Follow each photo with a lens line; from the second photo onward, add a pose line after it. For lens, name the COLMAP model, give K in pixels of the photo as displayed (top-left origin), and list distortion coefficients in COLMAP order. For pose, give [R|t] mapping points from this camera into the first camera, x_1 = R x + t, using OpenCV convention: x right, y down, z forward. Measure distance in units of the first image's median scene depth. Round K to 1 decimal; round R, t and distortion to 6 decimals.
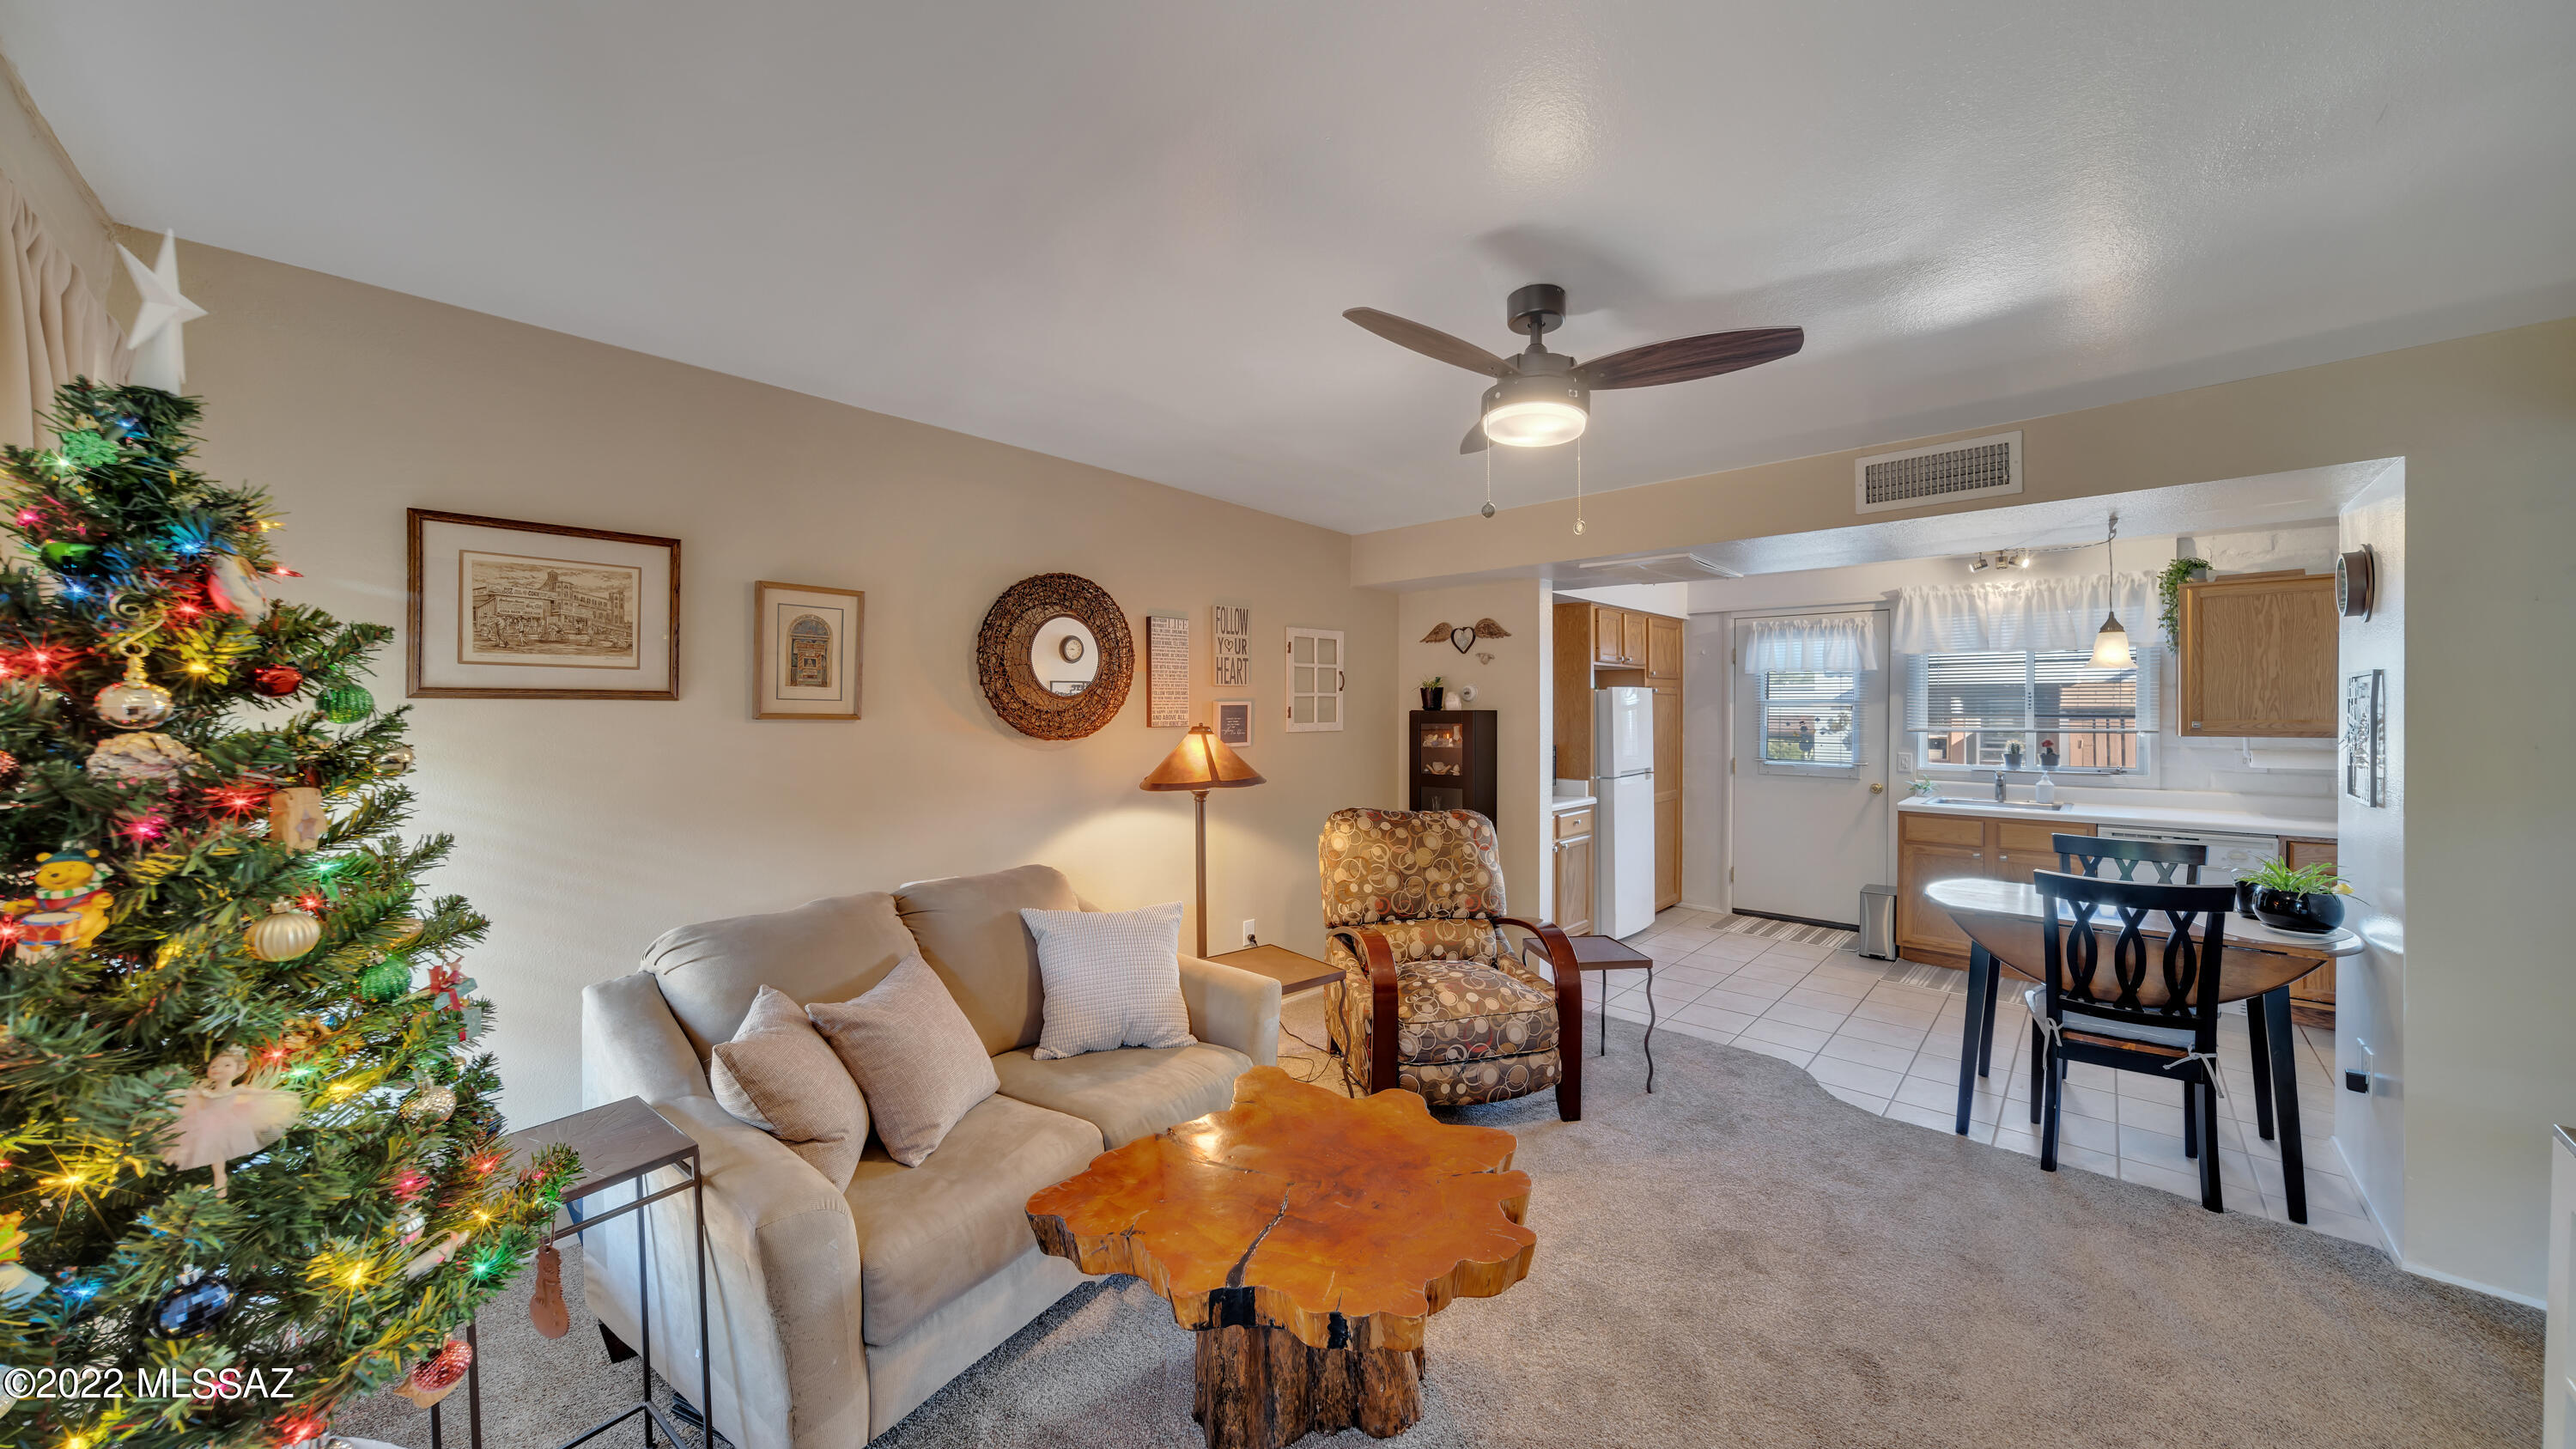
lens RADIAL K [[886.8, 0, 1281.9], [0, 886.8, 710.6], [0, 0, 1]] dist [-0.027436, 0.004151]
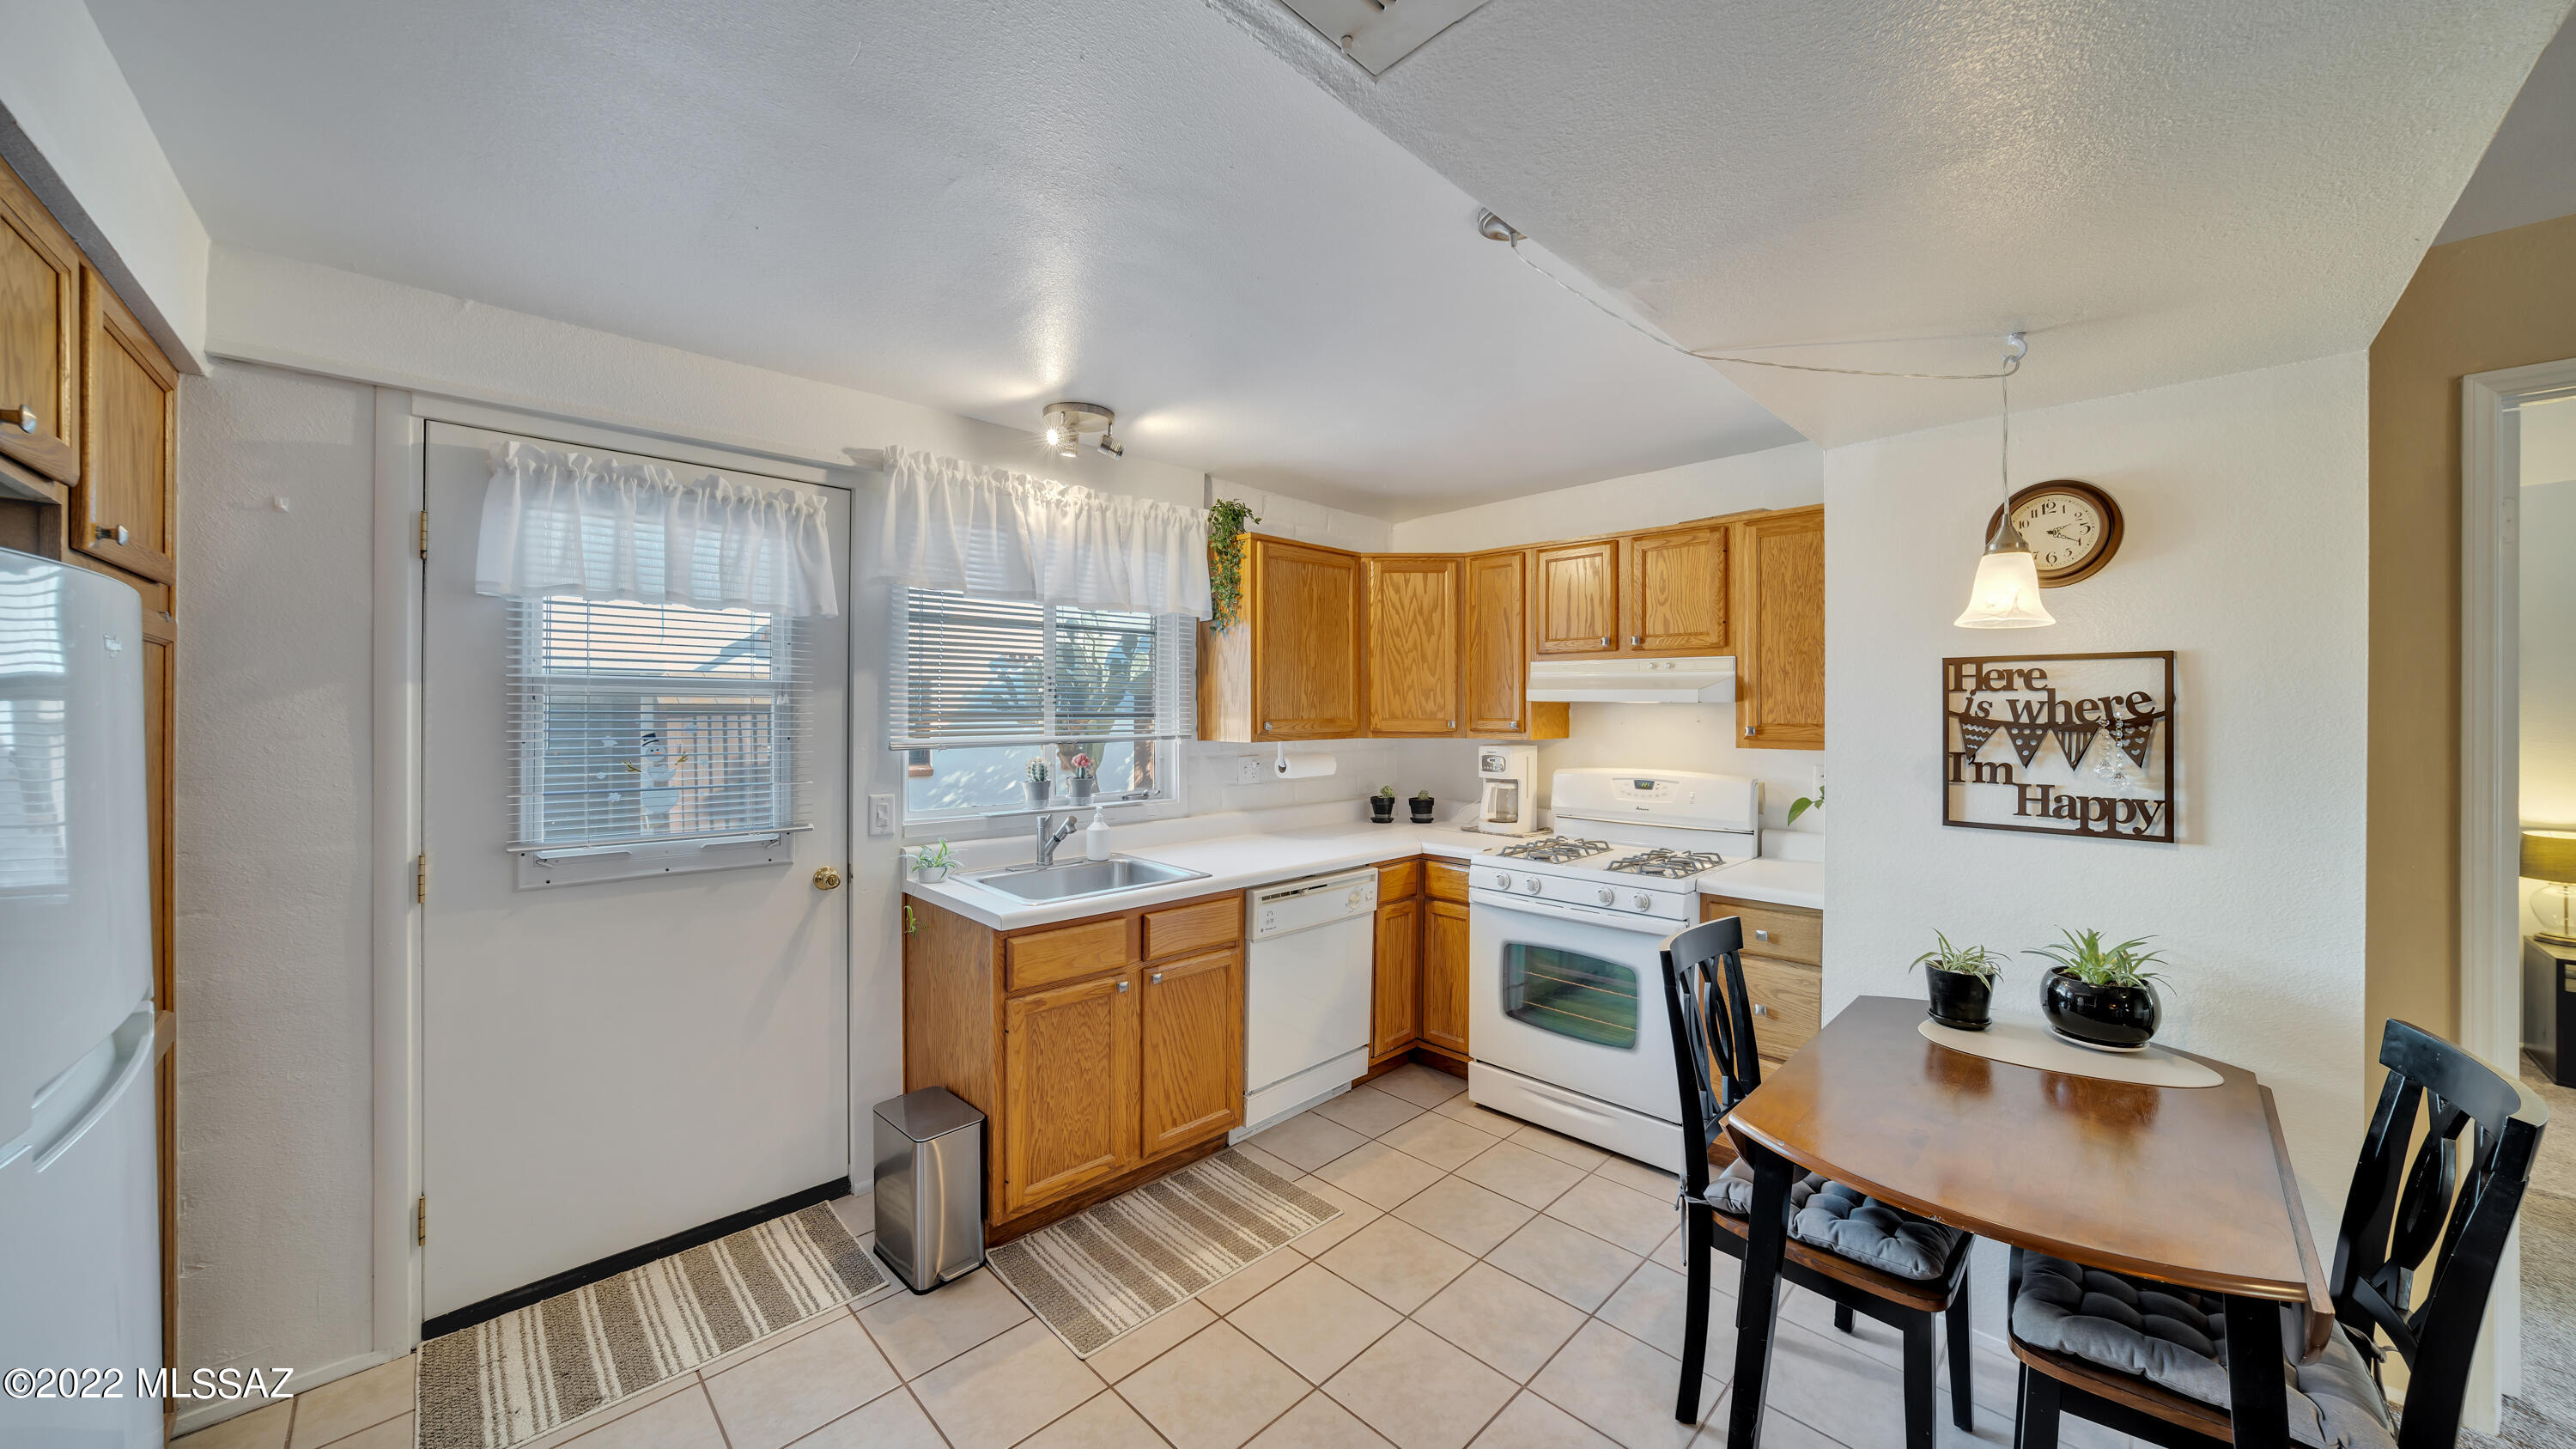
lens RADIAL K [[886.8, 0, 1280.2], [0, 886.8, 703.6], [0, 0, 1]] dist [-0.027436, 0.004151]
pose [[0.035111, 0.004298, 0.999374, 0.298648], [-0.000305, 0.999991, -0.004290, 0.000385], [-0.999383, -0.000154, 0.035112, 0.961495]]
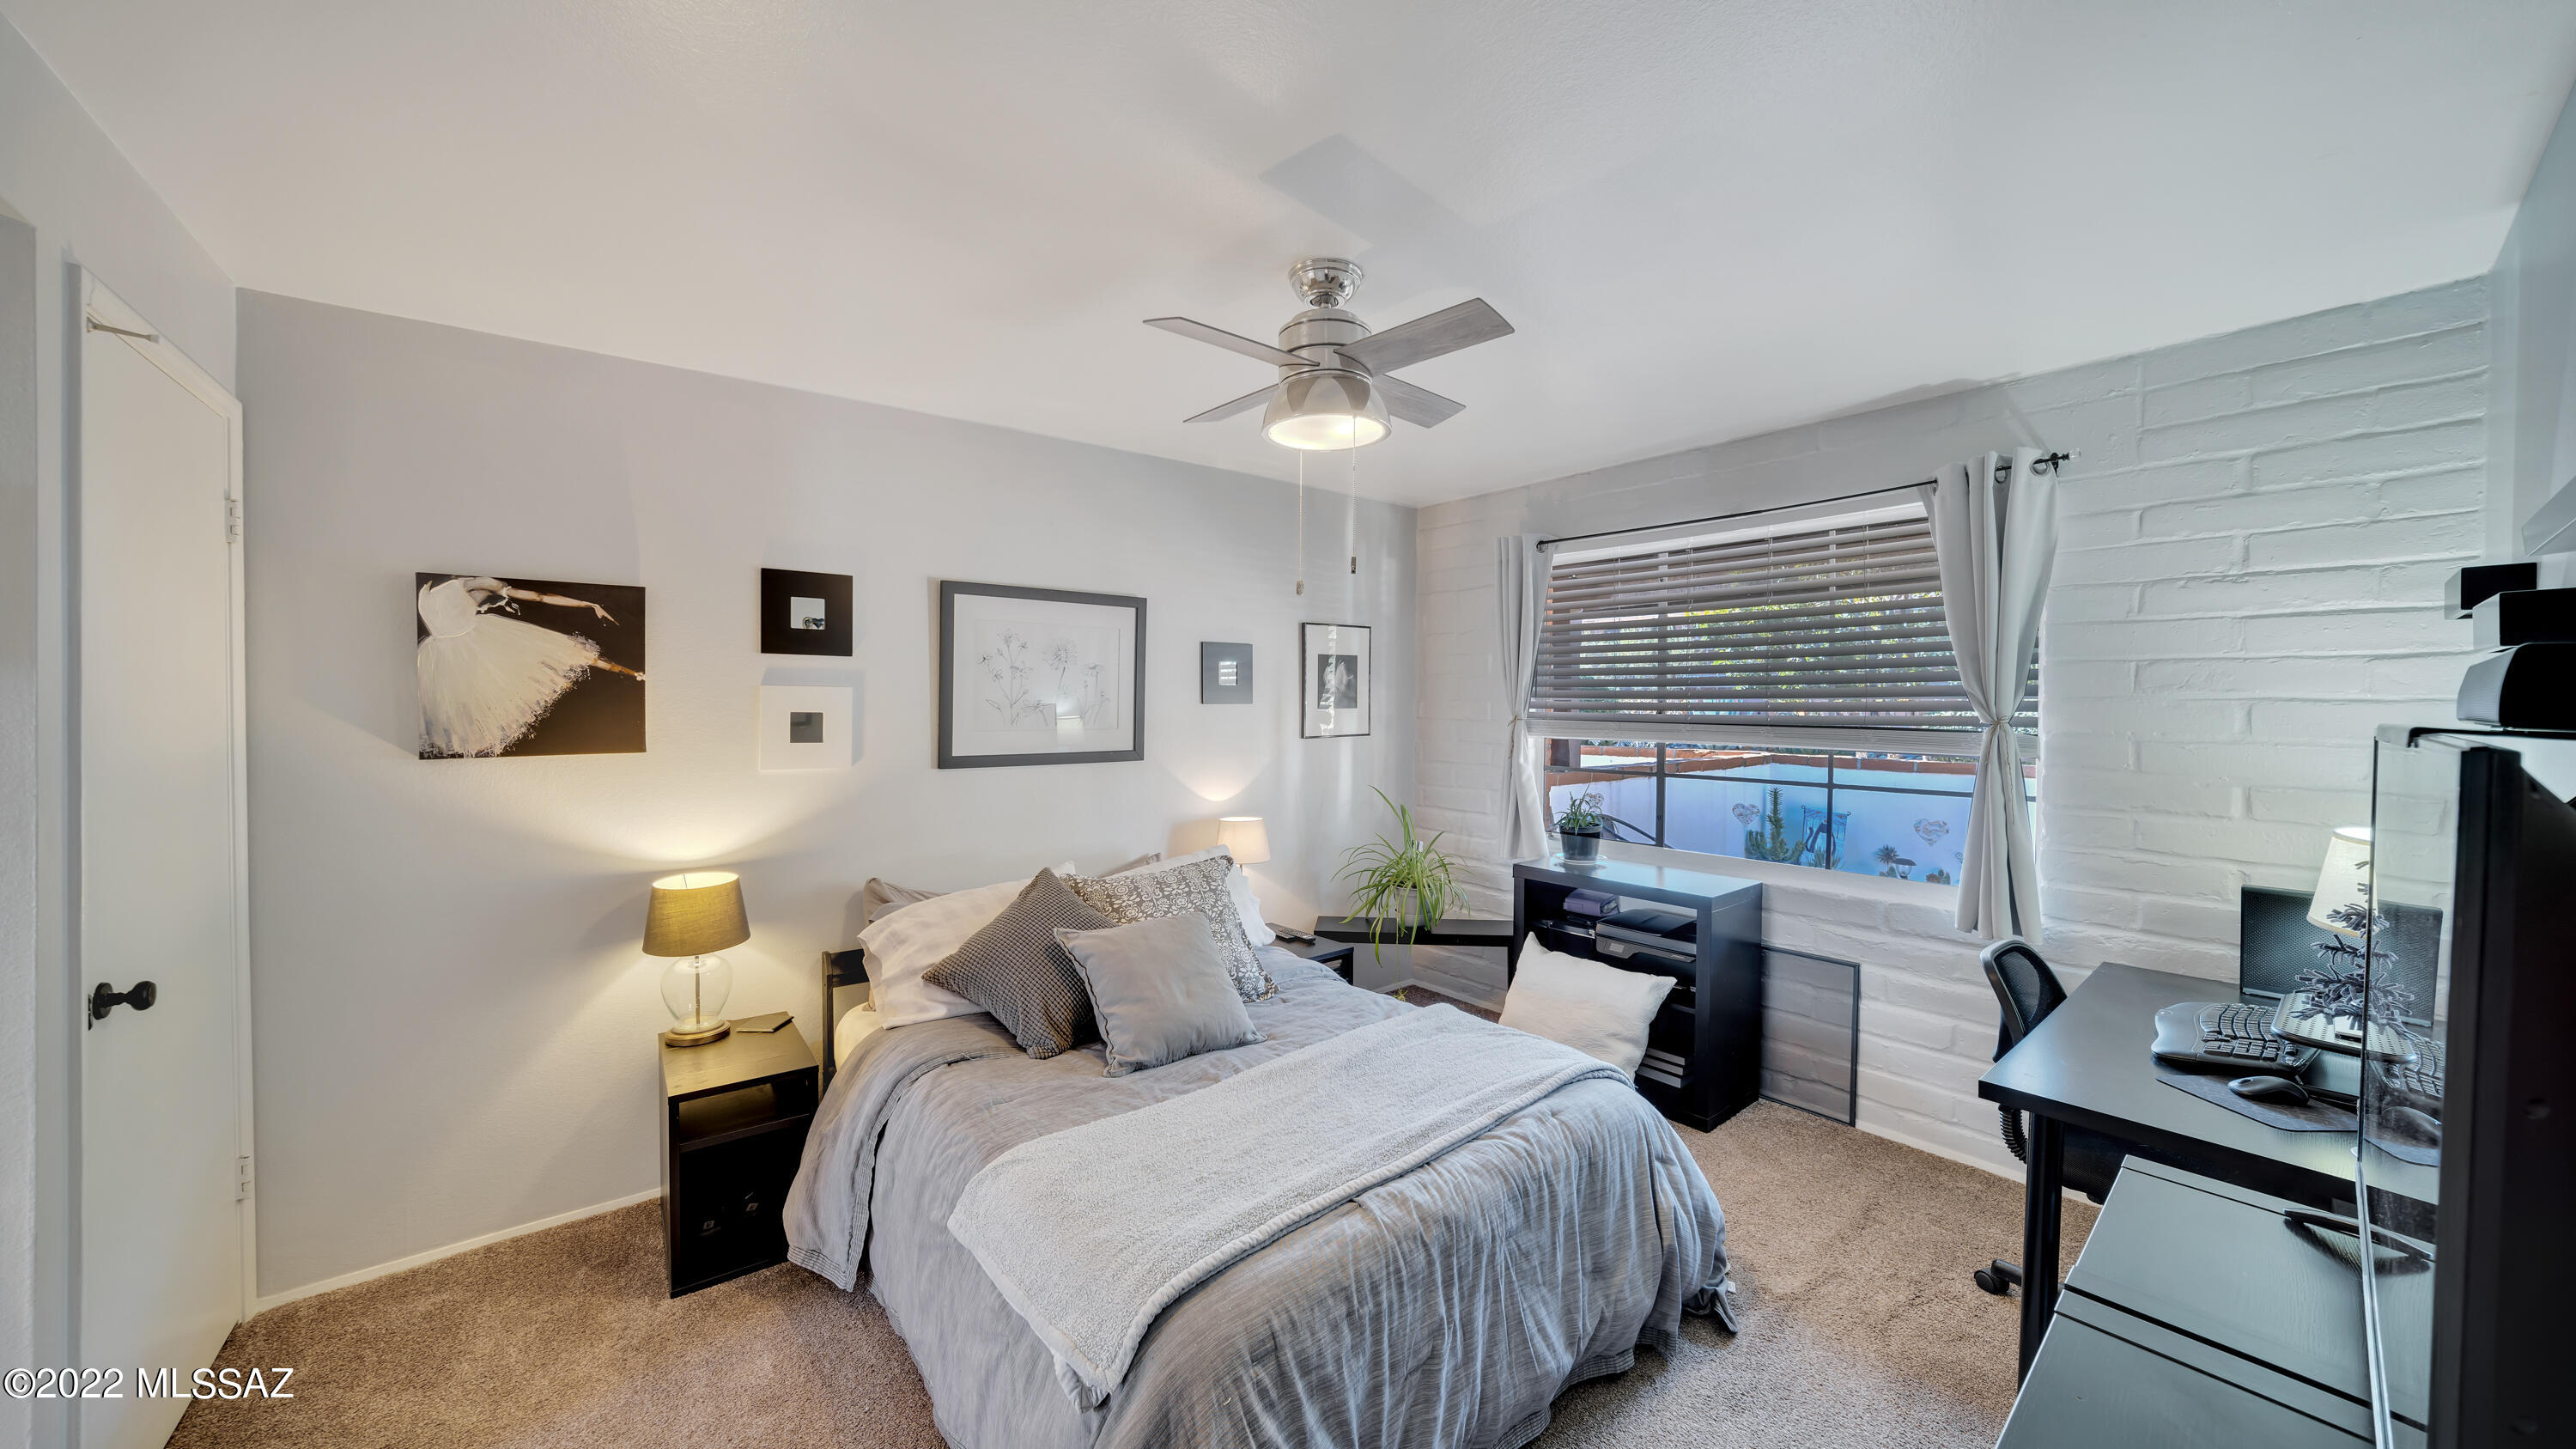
lens RADIAL K [[886.8, 0, 1307.1], [0, 886.8, 700.7], [0, 0, 1]] dist [-0.027436, 0.004151]
pose [[-0.993295, -0.006566, 0.115416, 0.686930], [-0.006893, 0.999973, -0.002437, 0.003267], [-0.115397, -0.003216, -0.993314, 0.296191]]
